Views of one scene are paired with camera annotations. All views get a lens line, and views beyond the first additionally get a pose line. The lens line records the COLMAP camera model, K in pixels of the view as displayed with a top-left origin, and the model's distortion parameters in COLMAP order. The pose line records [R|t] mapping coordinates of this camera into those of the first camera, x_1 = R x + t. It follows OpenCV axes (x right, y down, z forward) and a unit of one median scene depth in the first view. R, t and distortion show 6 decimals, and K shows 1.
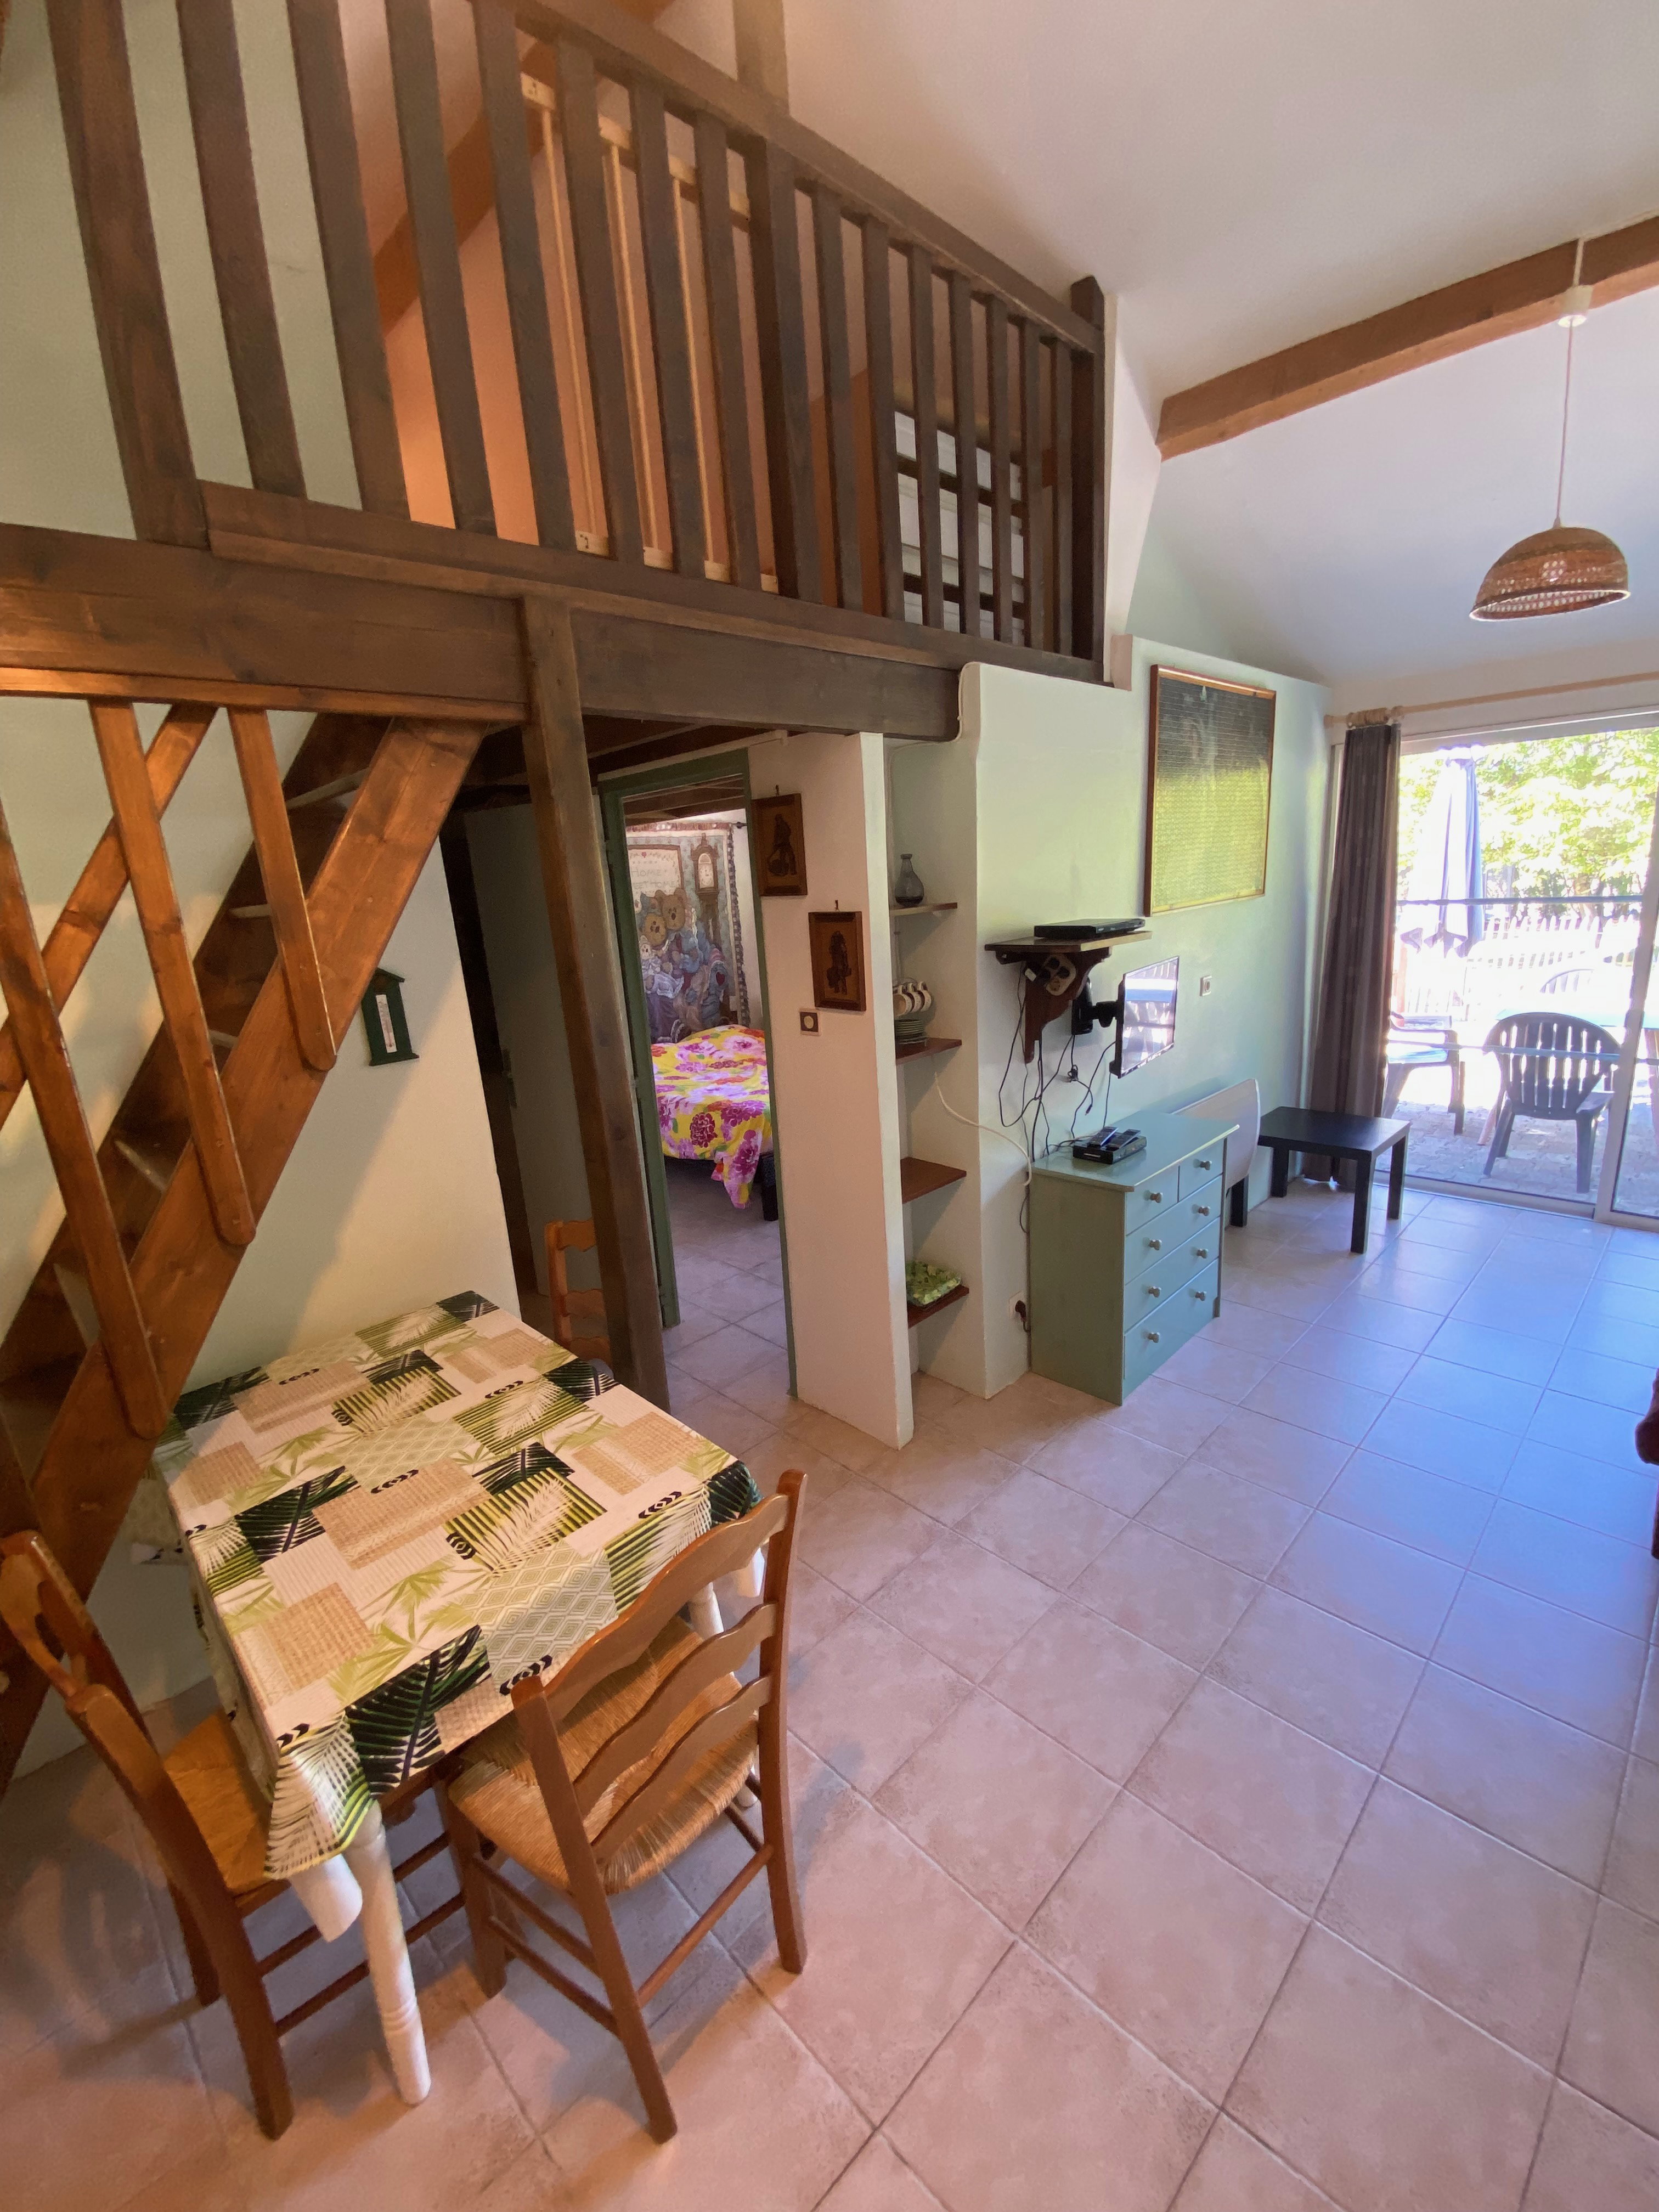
lens RADIAL K [[926.3, 0, 824.1], [0, 926.3, 1093.4], [0, 0, 1]] dist [0.002956, -0.000691]
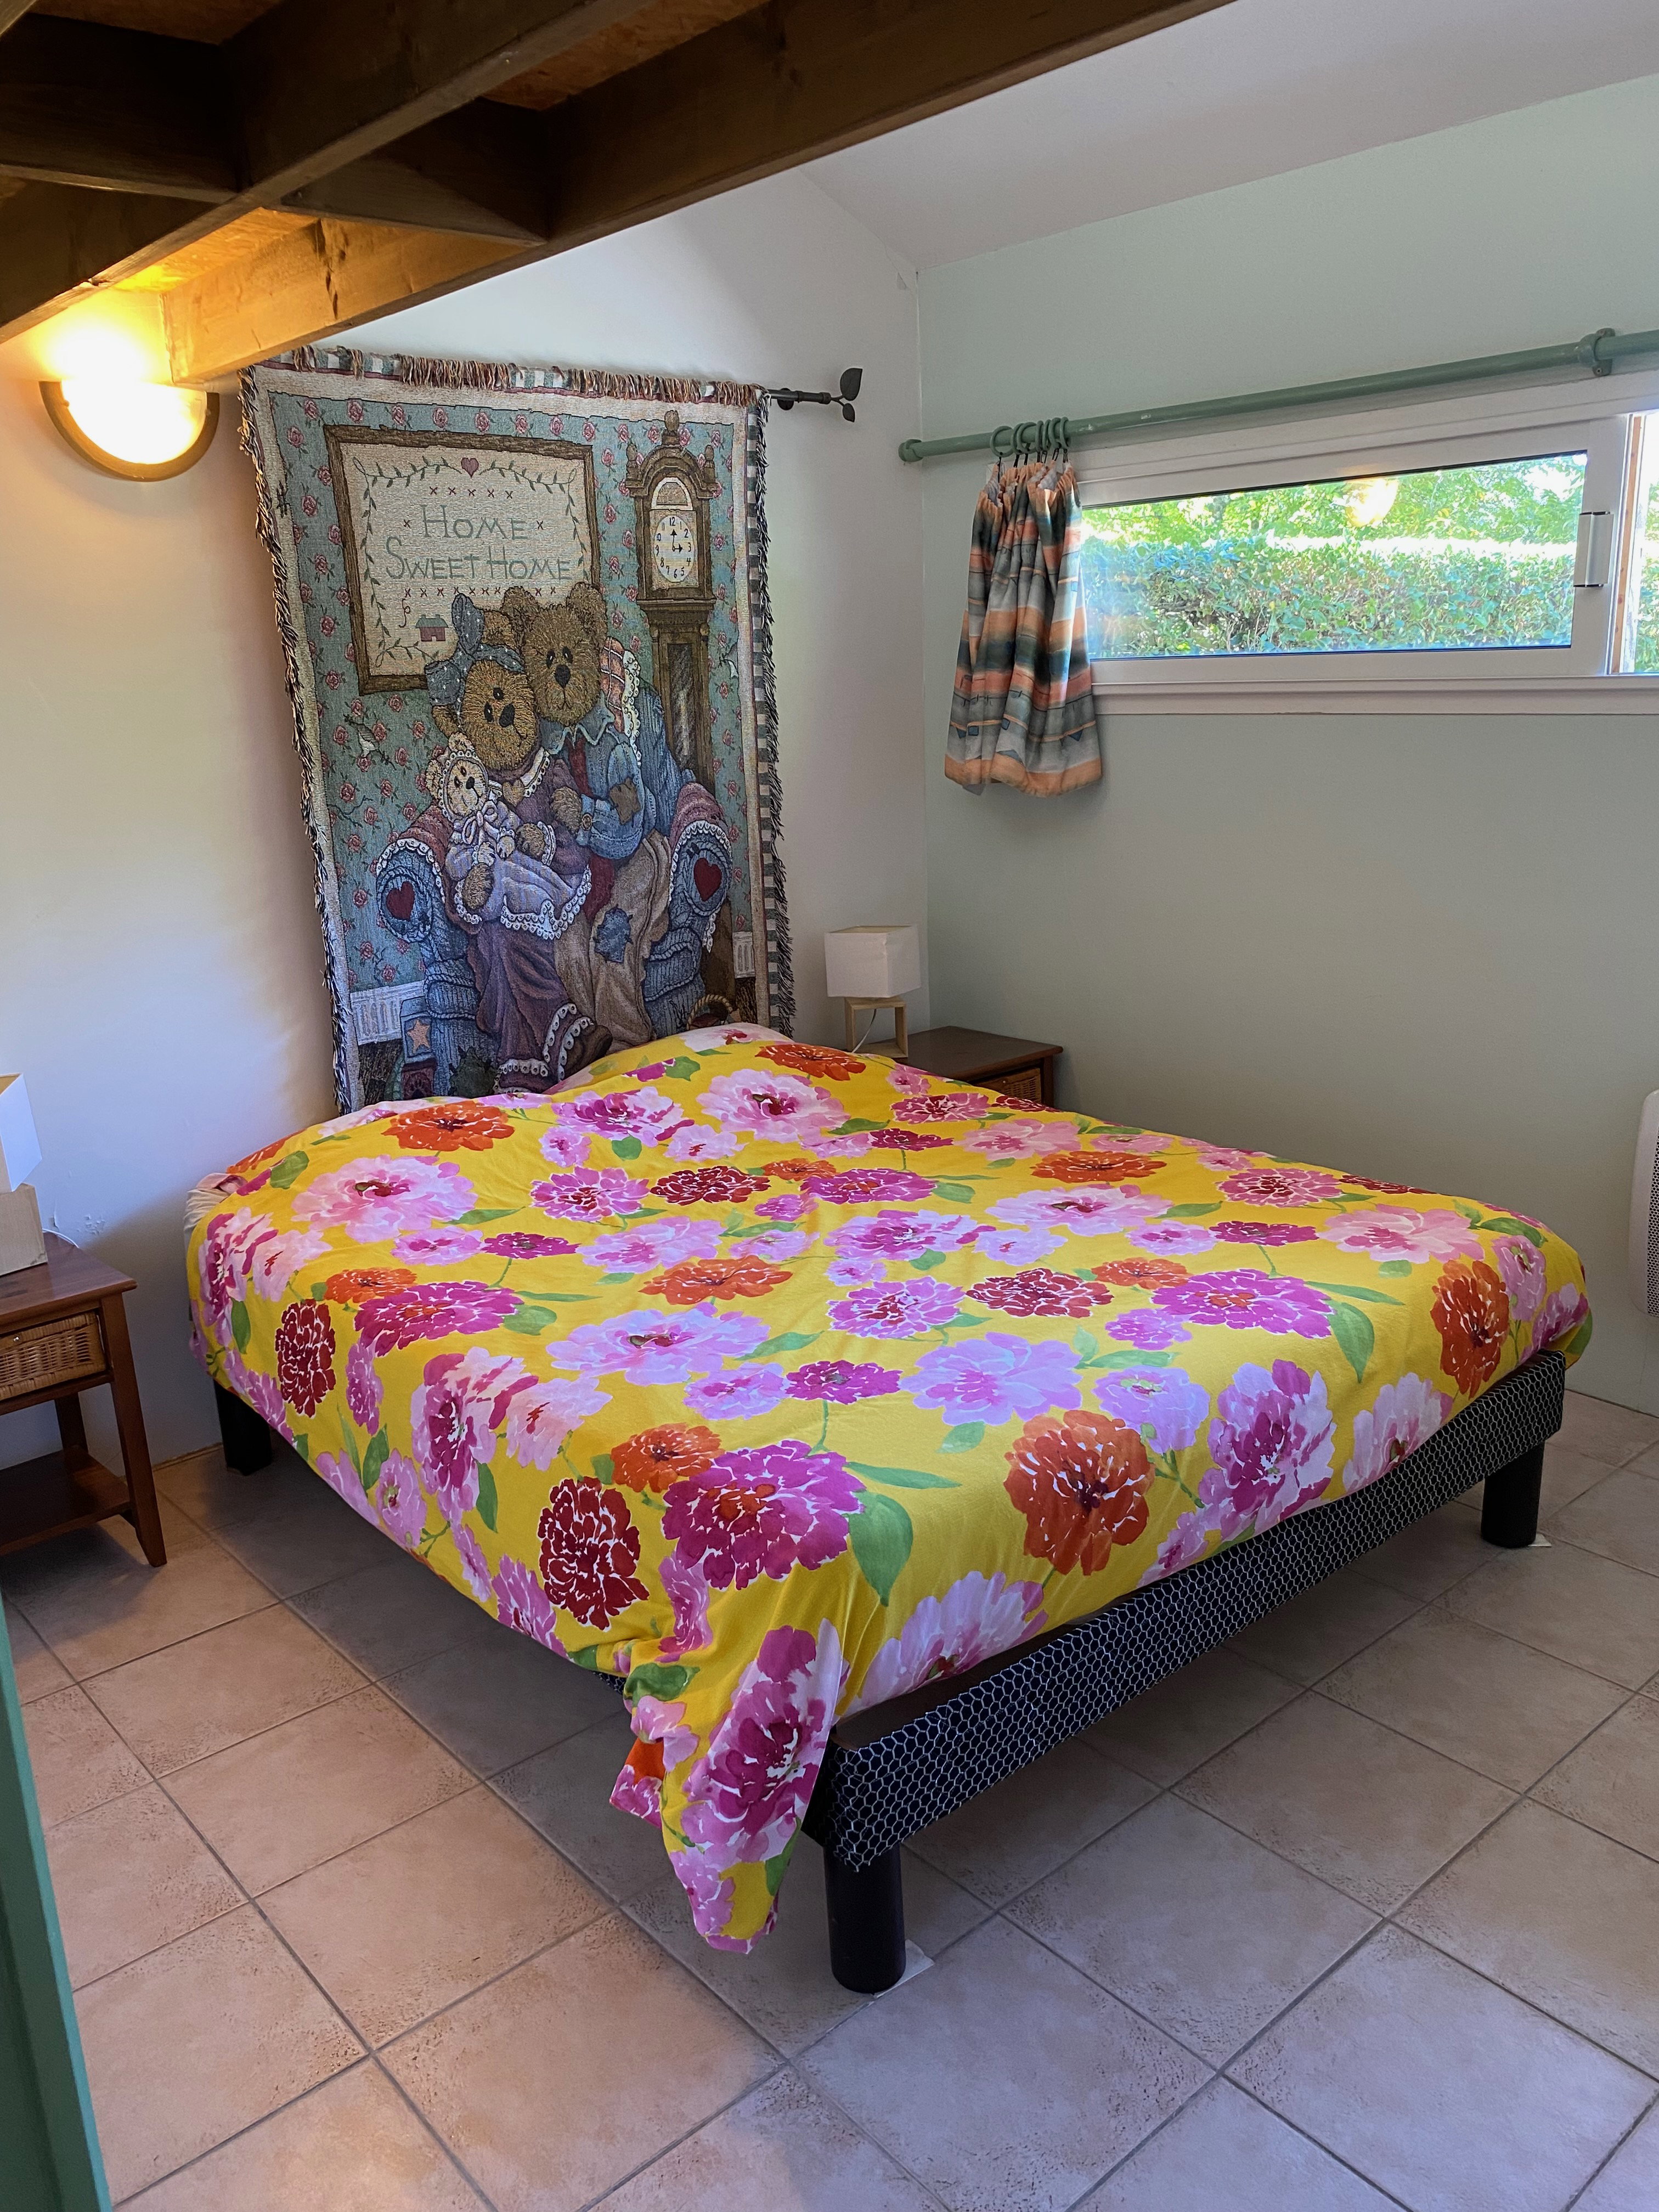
lens RADIAL K [[1707.5, 0, 827.2], [0, 1707.5, 1100.7], [0, 0, 1]] dist [0.000980, -0.006041]
pose [[0.997931, 0.043515, -0.047336, -0.042780], [-0.042146, 0.998674, 0.029548, -0.072504], [0.048560, -0.027492, 0.998442, 0.446973]]
